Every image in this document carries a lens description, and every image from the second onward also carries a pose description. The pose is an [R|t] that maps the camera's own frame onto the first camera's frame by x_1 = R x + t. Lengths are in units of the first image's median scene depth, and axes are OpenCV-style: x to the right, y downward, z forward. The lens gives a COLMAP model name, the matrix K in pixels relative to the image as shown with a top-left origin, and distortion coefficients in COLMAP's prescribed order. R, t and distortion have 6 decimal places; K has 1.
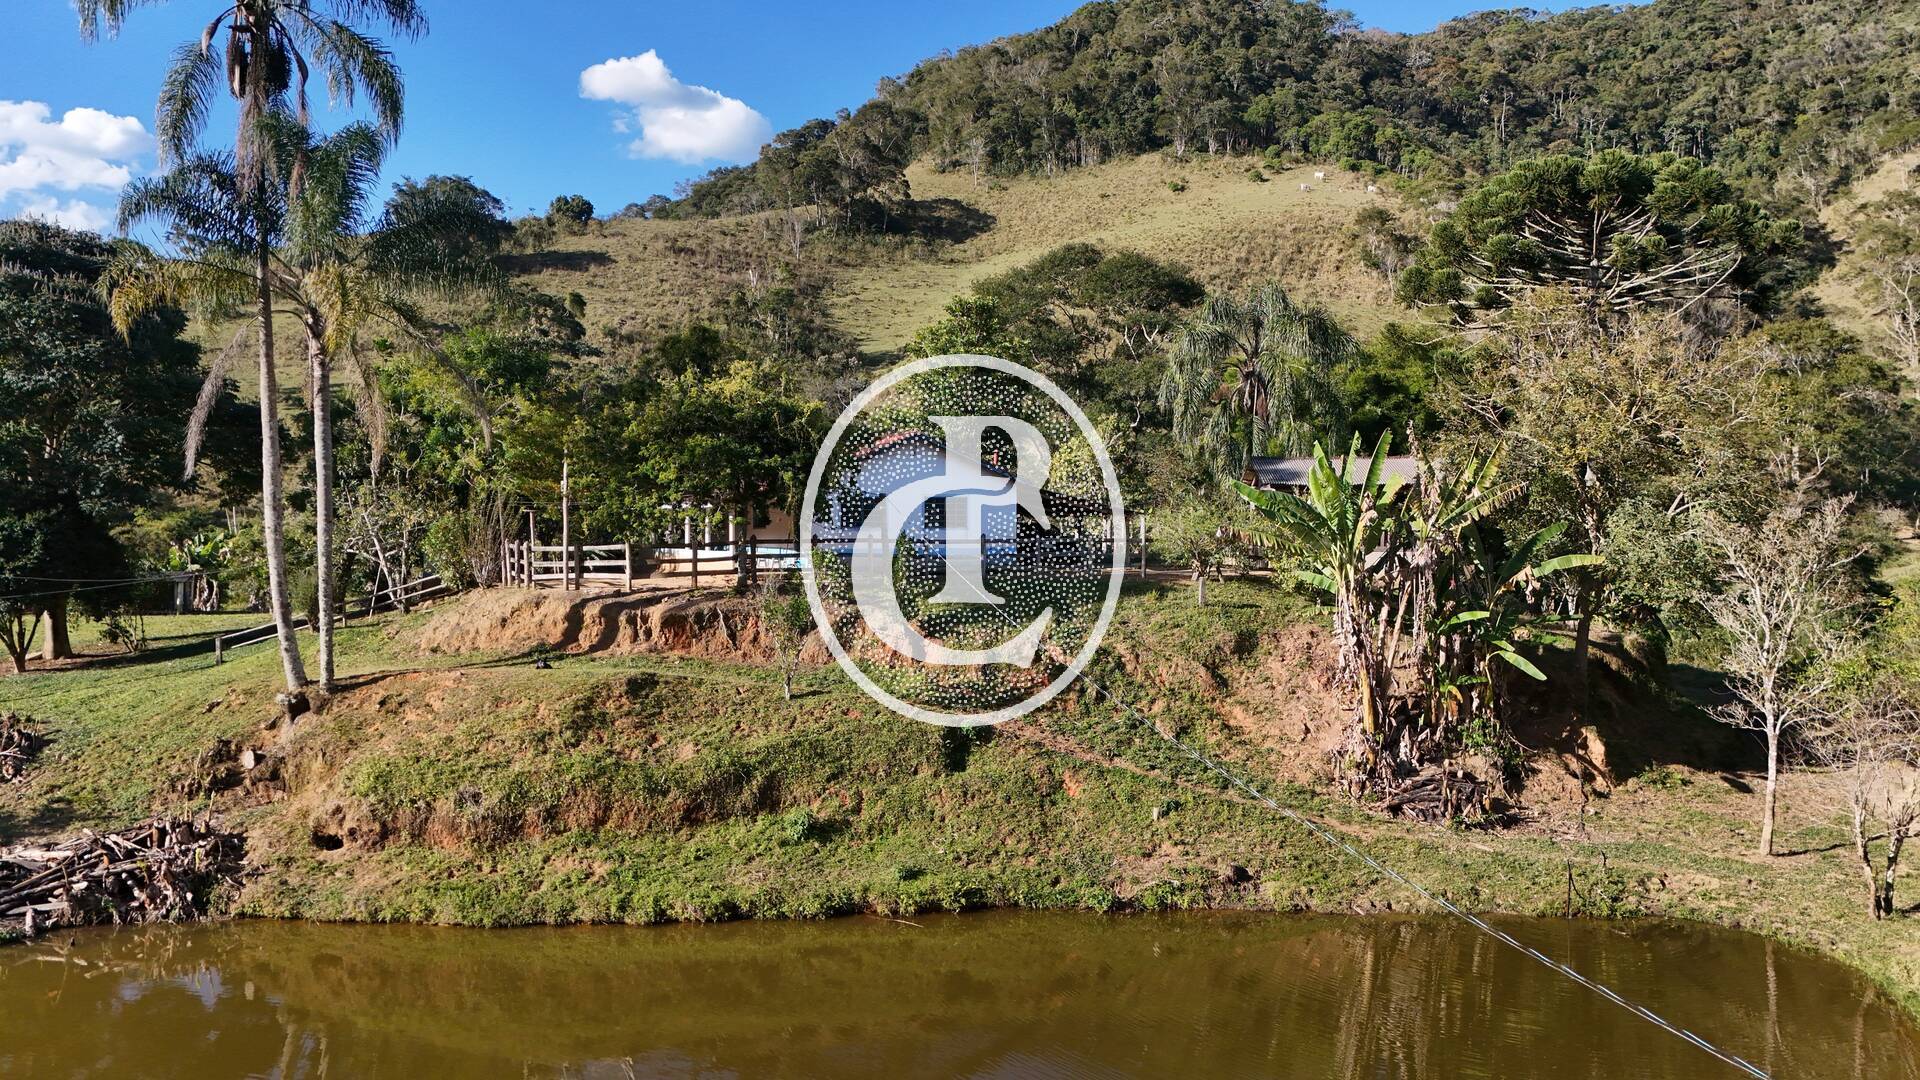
lens RADIAL K [[1413.7, 0, 965.6], [0, 1413.7, 541.1], [0, 0, 1]] dist [0.072521, -0.070028]
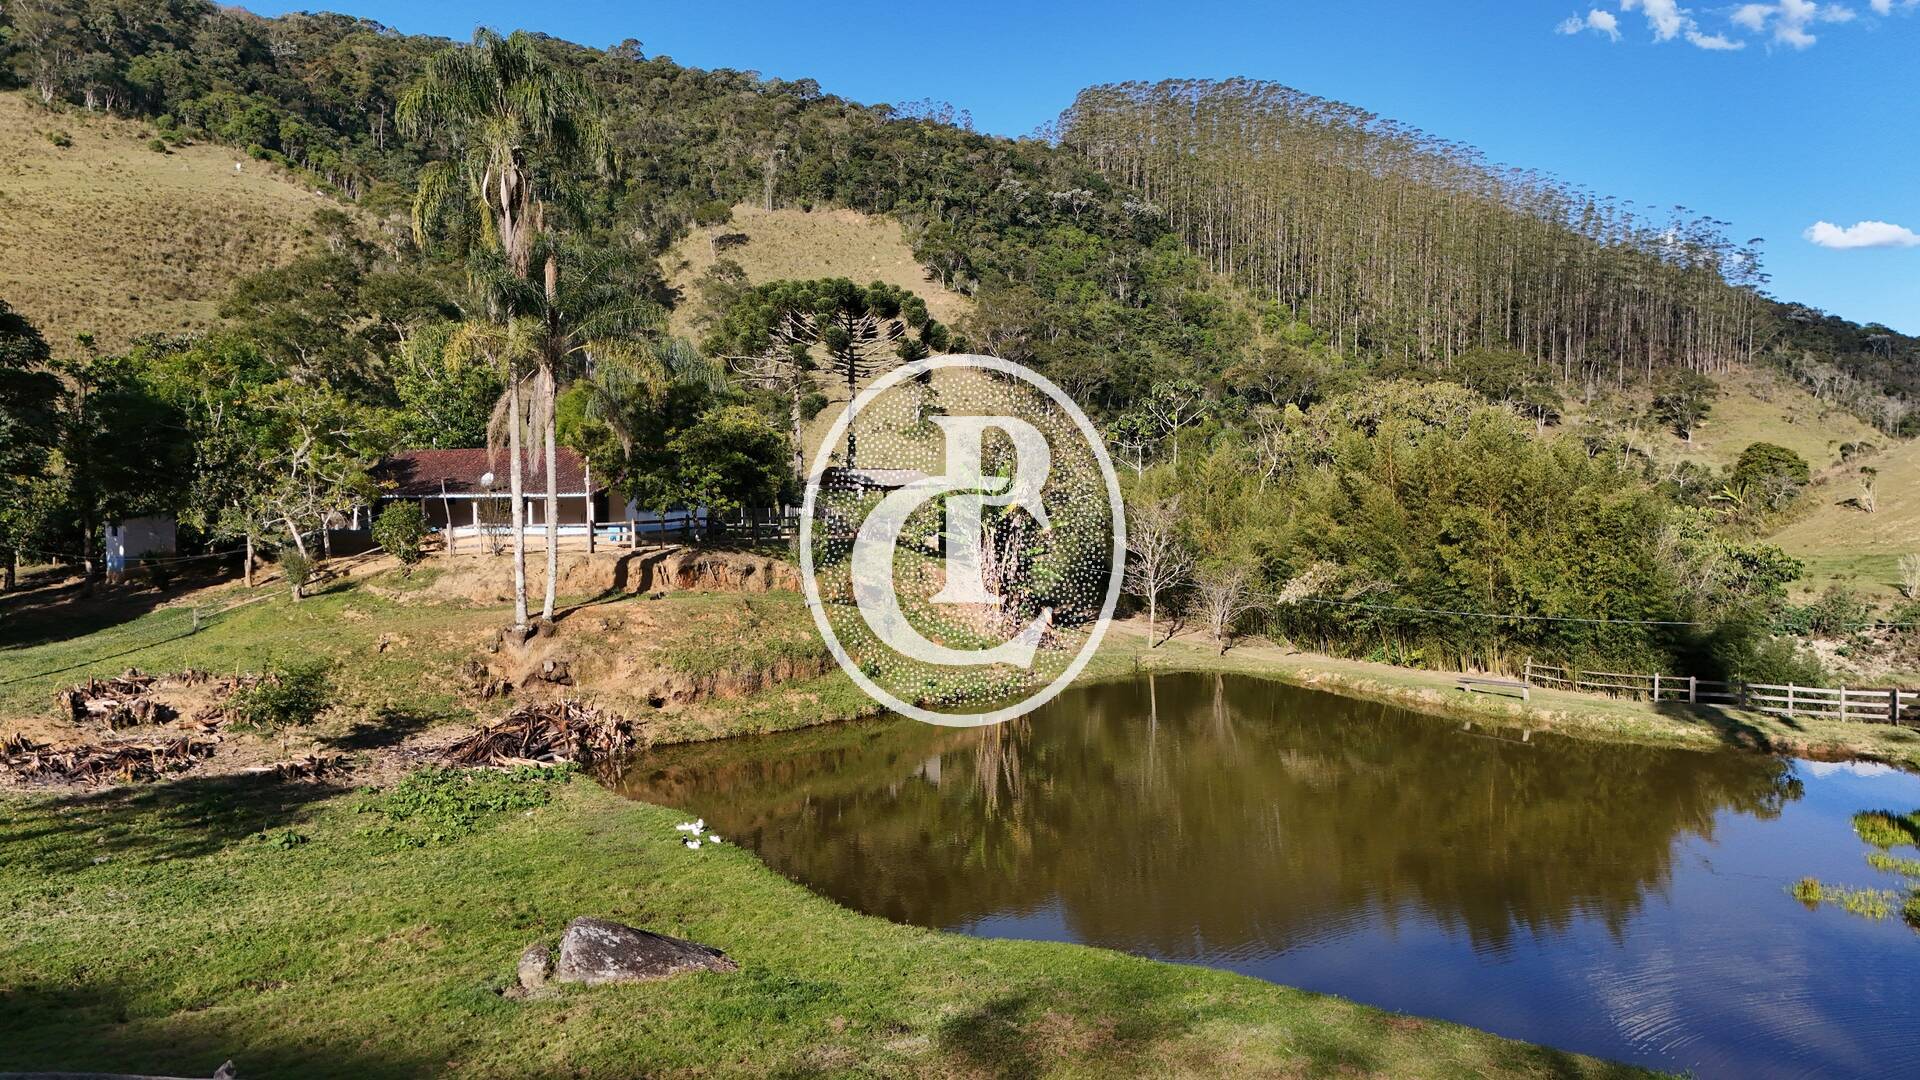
lens RADIAL K [[1408.6, 0, 960.0], [0, 1408.6, 540.0], [0, 0, 1]] dist [0.089243, -0.098584]
pose [[0.682753, -0.020045, 0.730375, -0.123414], [0.016868, 0.999790, 0.011671, 0.001205], [-0.730455, 0.004351, 0.682947, -0.030350]]
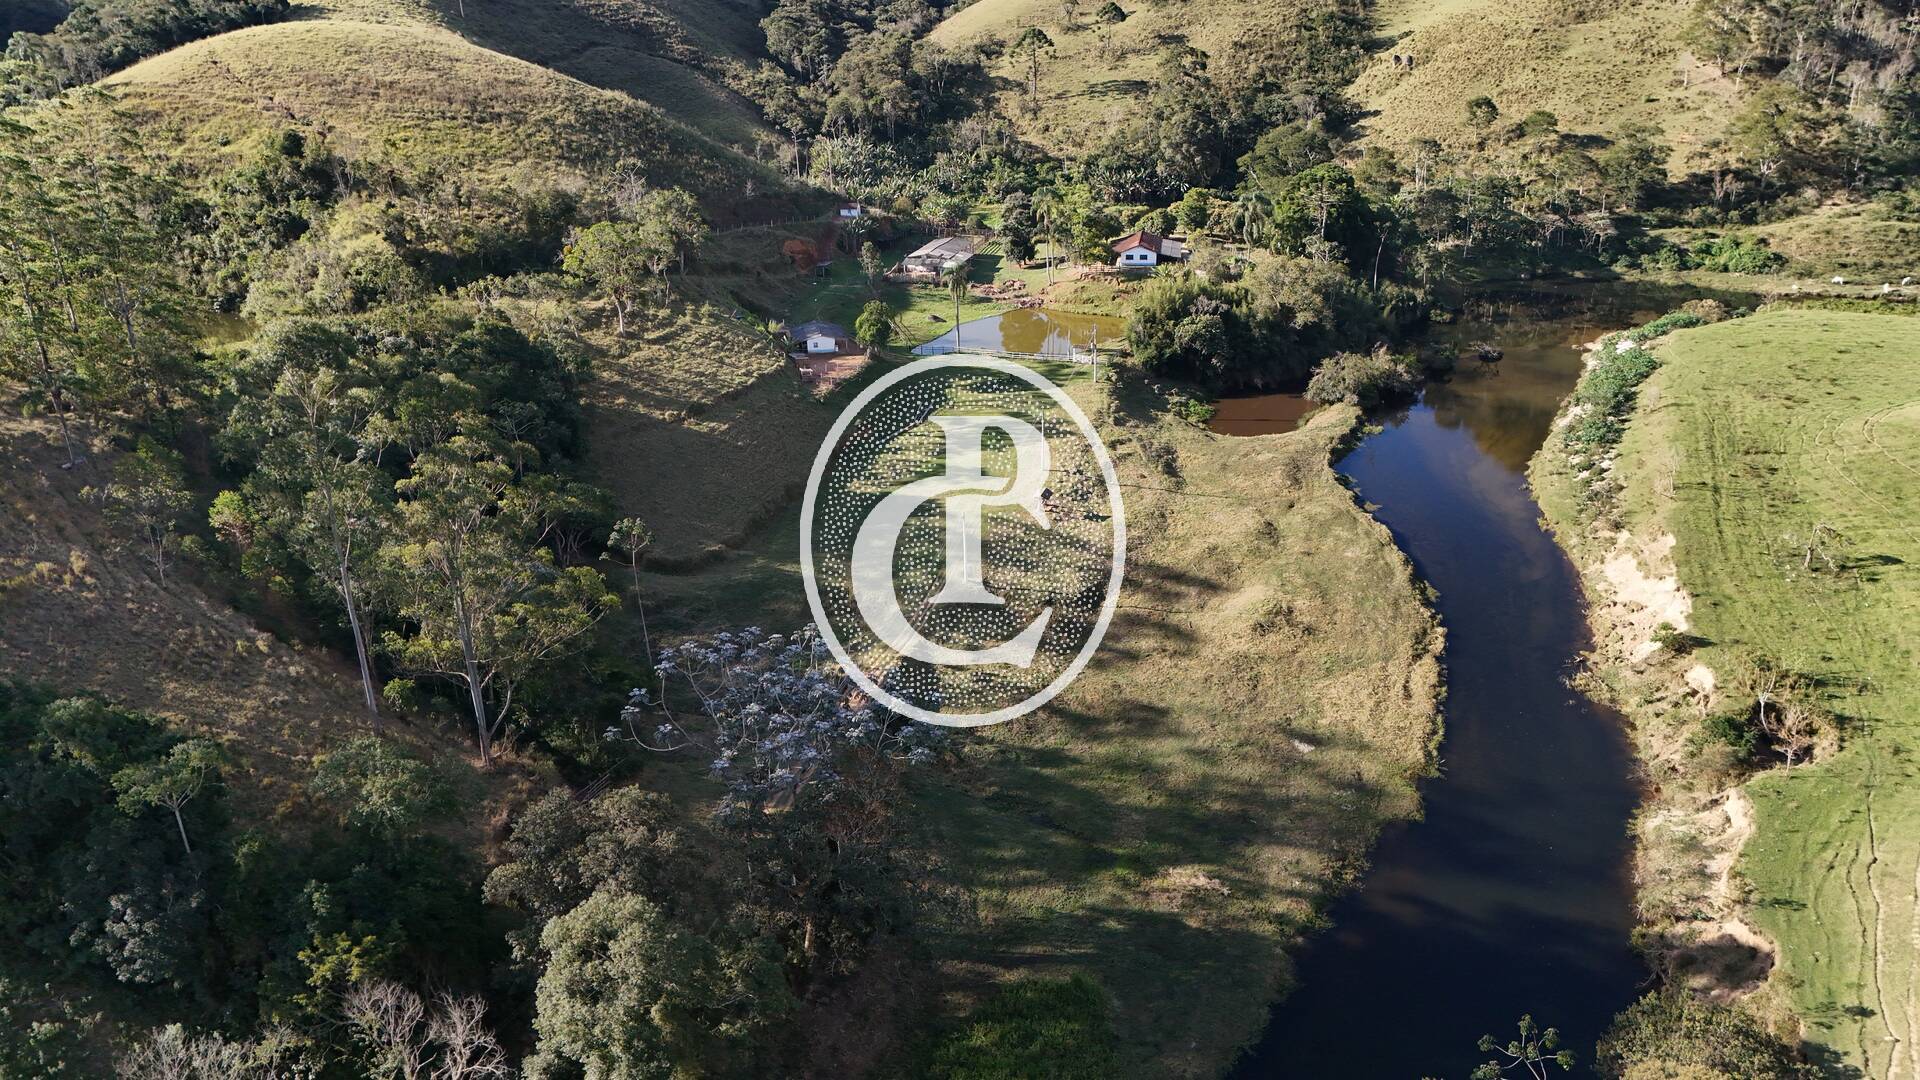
lens RADIAL K [[1413.7, 0, 965.6], [0, 1413.7, 541.1], [0, 0, 1]] dist [0.072521, -0.070028]
pose [[0.840289, 0.193808, -0.506313, 0.386060], [0.018383, 0.923195, 0.383892, -0.180709], [0.541827, -0.331888, 0.772188, -0.661554]]
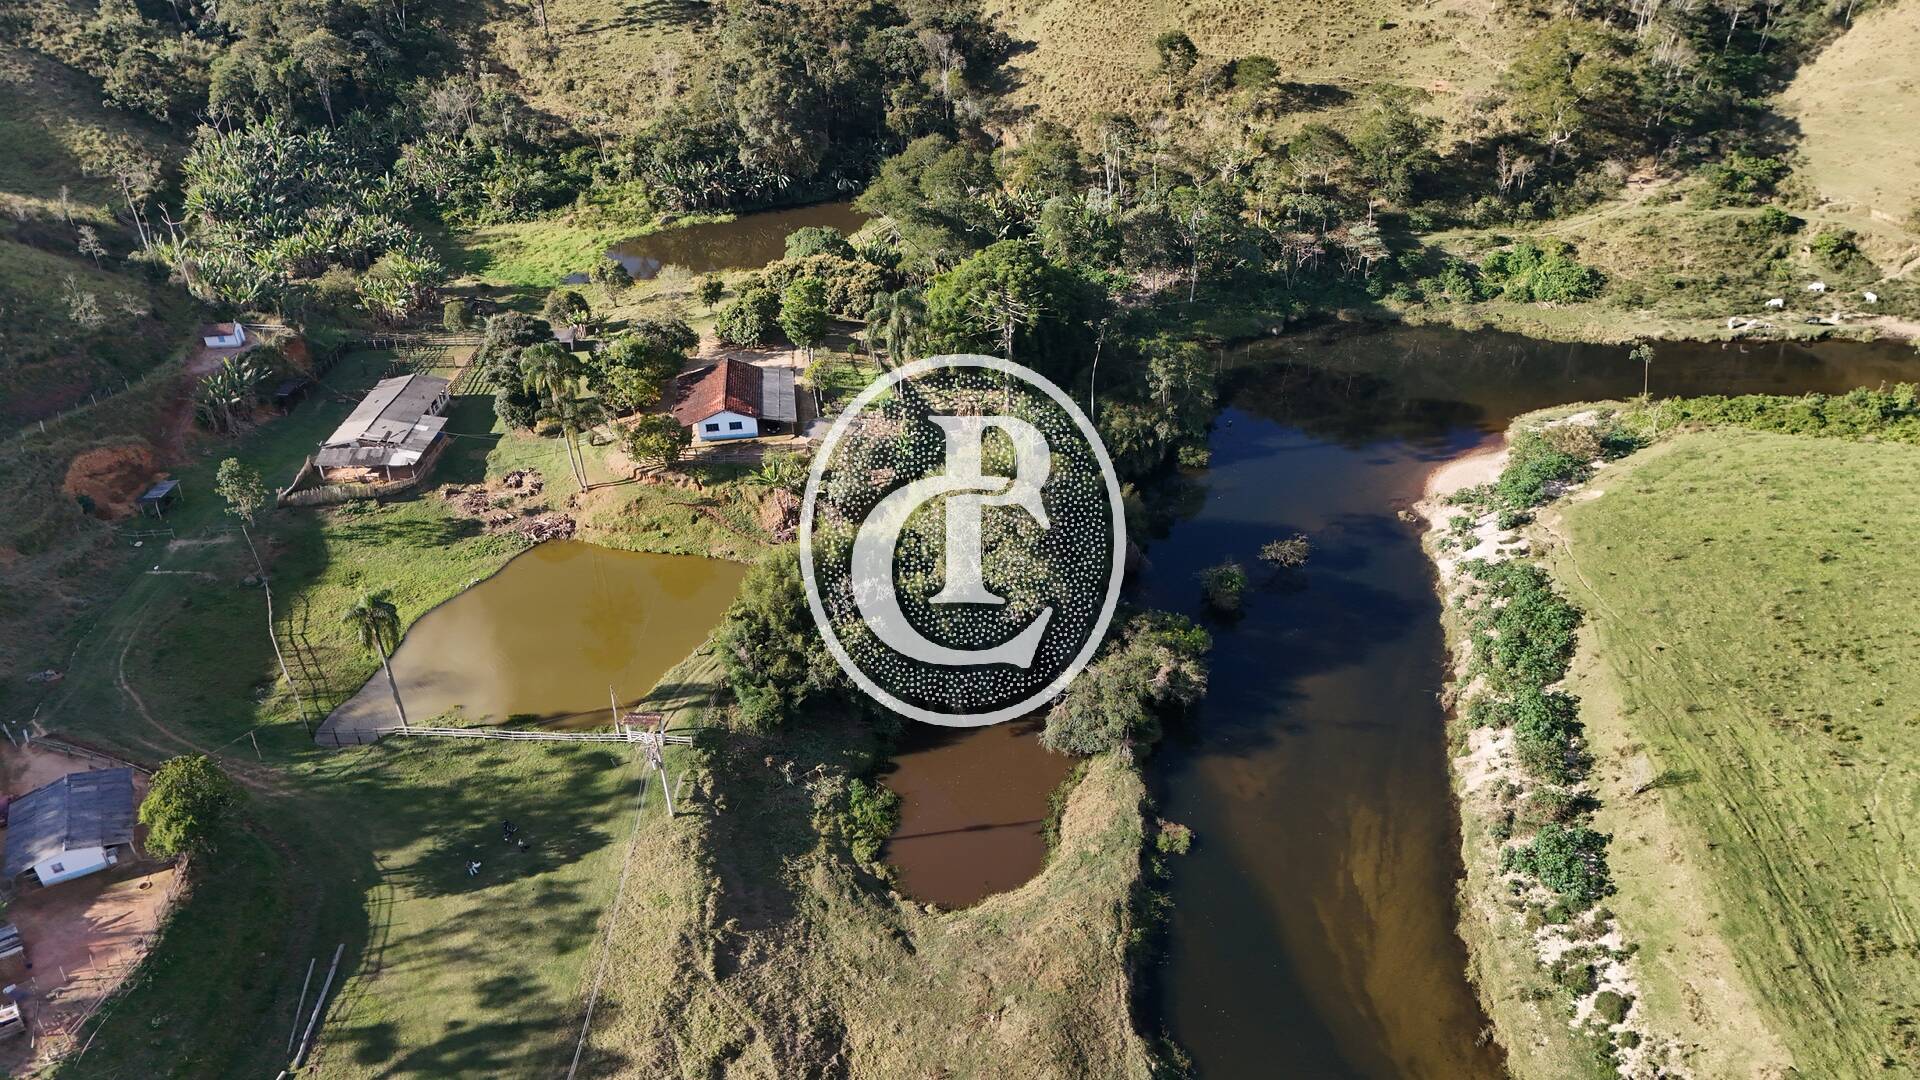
lens RADIAL K [[1412.3, 0, 961.5], [0, 1412.3, 537.7], [0, 0, 1]] dist [0.072589, -0.068956]
pose [[0.954726, 0.128086, -0.268499, 0.226993], [0.029815, 0.856817, 0.514758, -0.237483], [0.295988, -0.499458, 0.814207, -0.289605]]
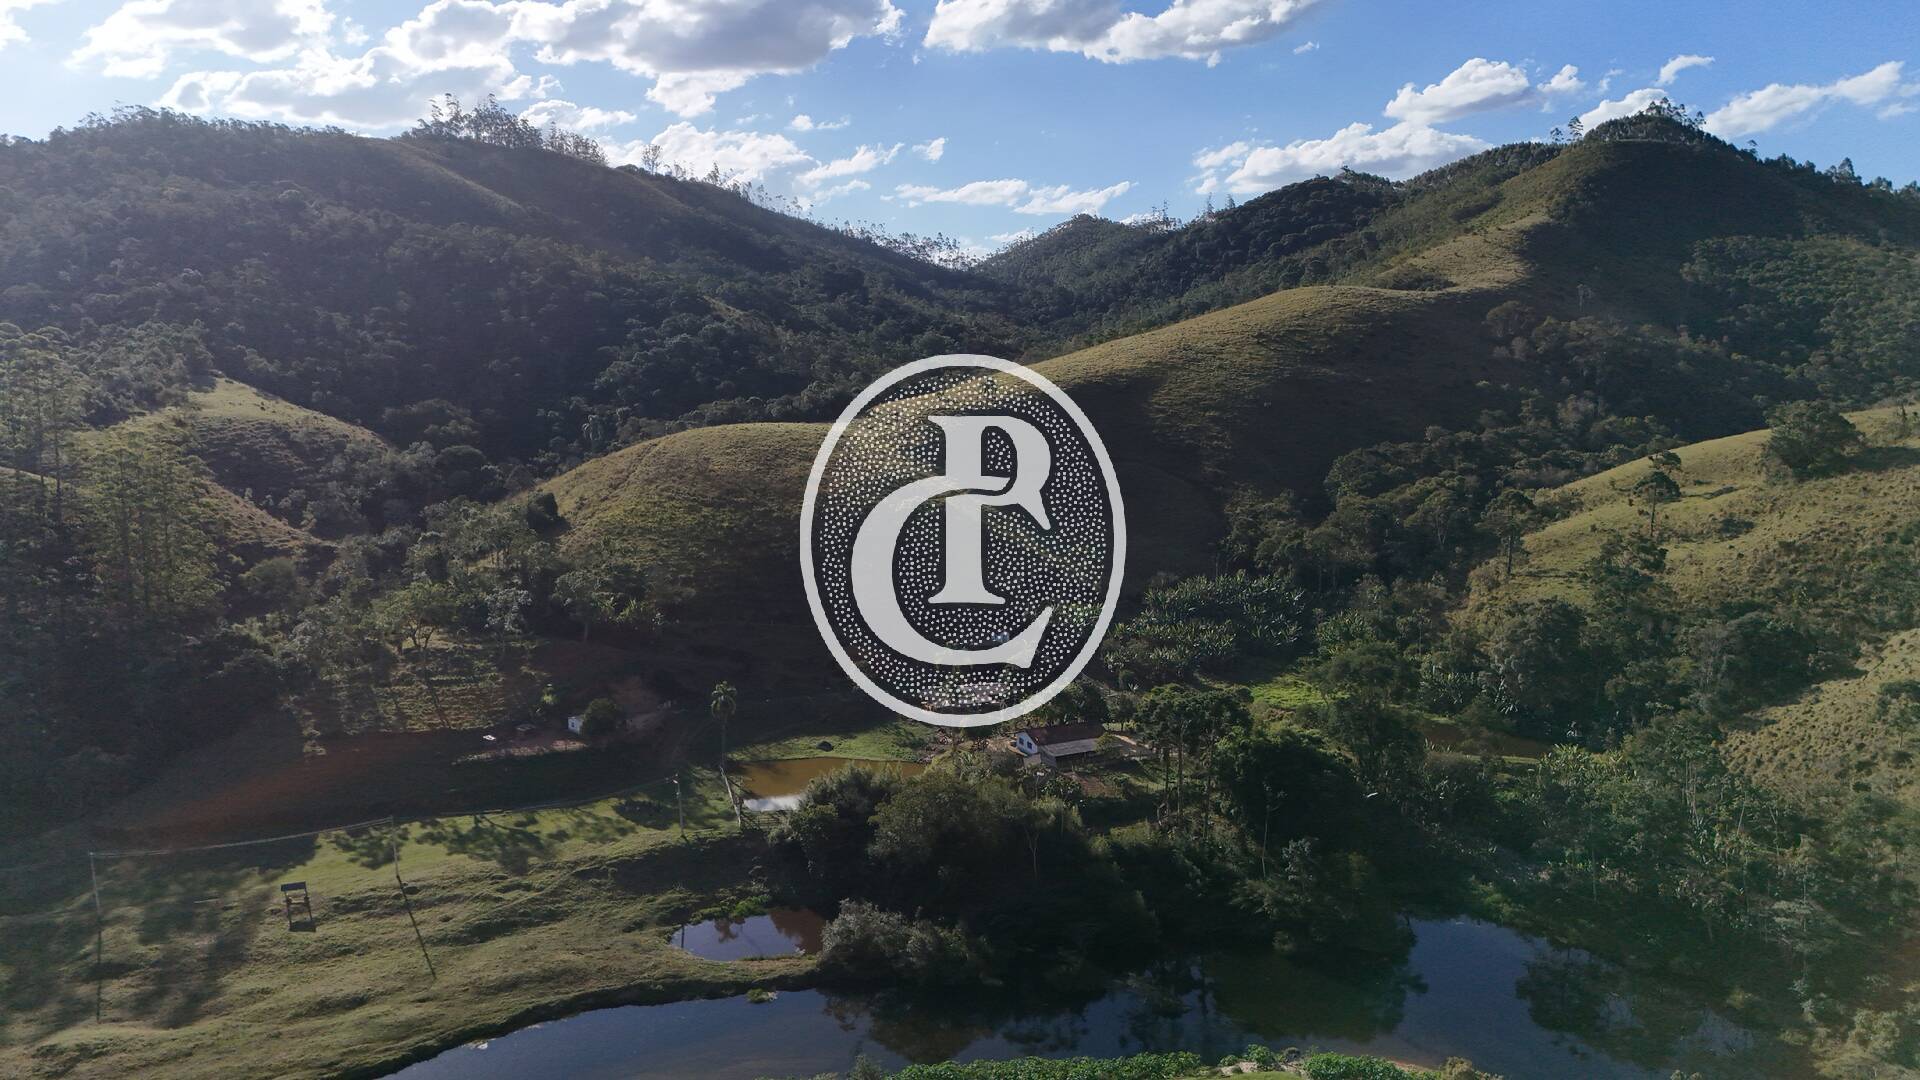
lens RADIAL K [[1412.3, 0, 961.5], [0, 1412.3, 537.7], [0, 0, 1]] dist [0.072589, -0.068956]
pose [[0.065201, 0.135819, -0.988586, 0.722571], [-0.021330, 0.990657, 0.134696, -0.212593], [0.997644, 0.012305, 0.067489, 0.050938]]
